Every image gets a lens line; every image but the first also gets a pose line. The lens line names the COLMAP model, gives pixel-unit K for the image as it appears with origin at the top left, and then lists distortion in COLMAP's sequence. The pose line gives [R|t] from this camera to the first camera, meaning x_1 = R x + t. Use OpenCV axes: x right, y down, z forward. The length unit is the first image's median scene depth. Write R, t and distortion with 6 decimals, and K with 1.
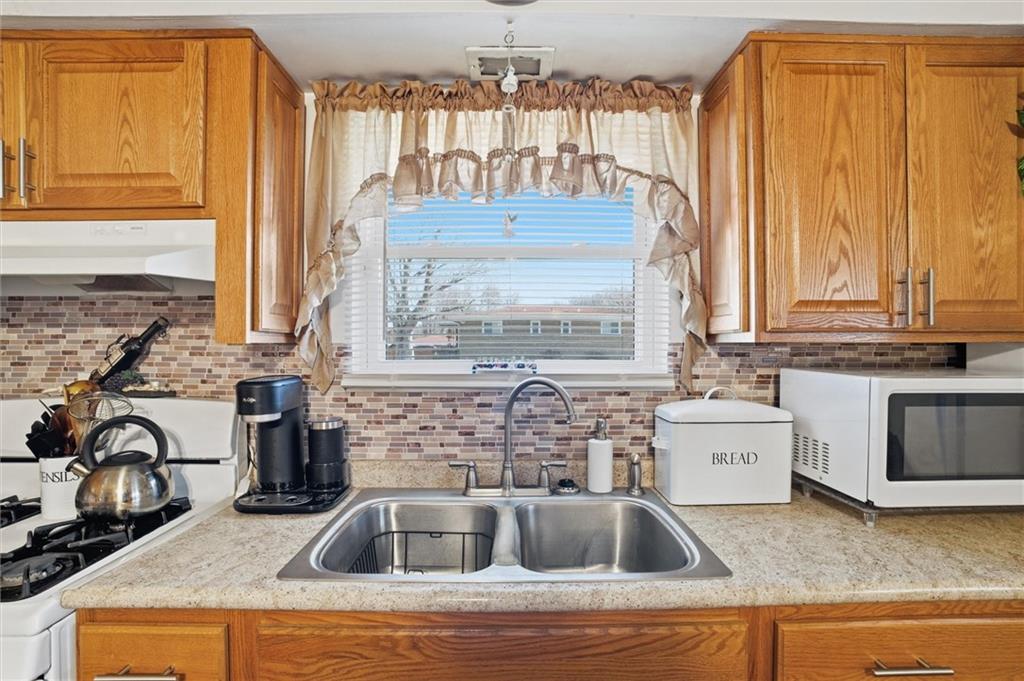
lens RADIAL K [[496.5, 0, 523.4], [0, 496.5, 337.5], [0, 0, 1]] dist [-0.072167, 0.027667]
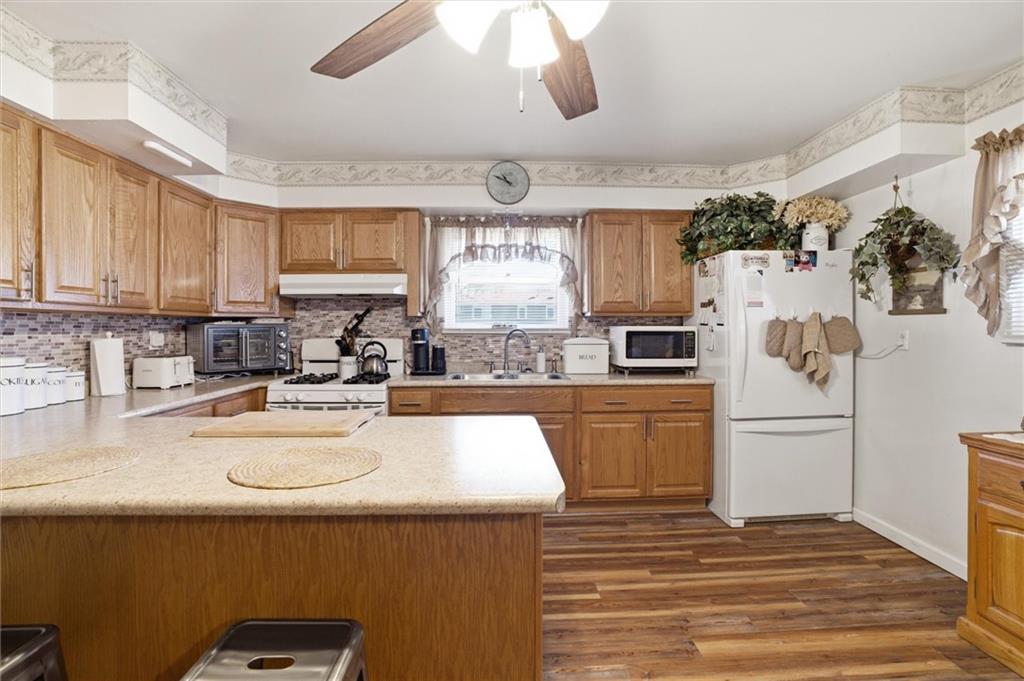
lens RADIAL K [[496.5, 0, 523.4], [0, 496.5, 337.5], [0, 0, 1]] dist [-0.072167, 0.027667]
pose [[0.999629, -0.001804, 0.027162, -0.011385], [0.000907, 0.999455, 0.033001, 0.036323], [-0.027206, -0.032964, 0.999086, -1.690362]]
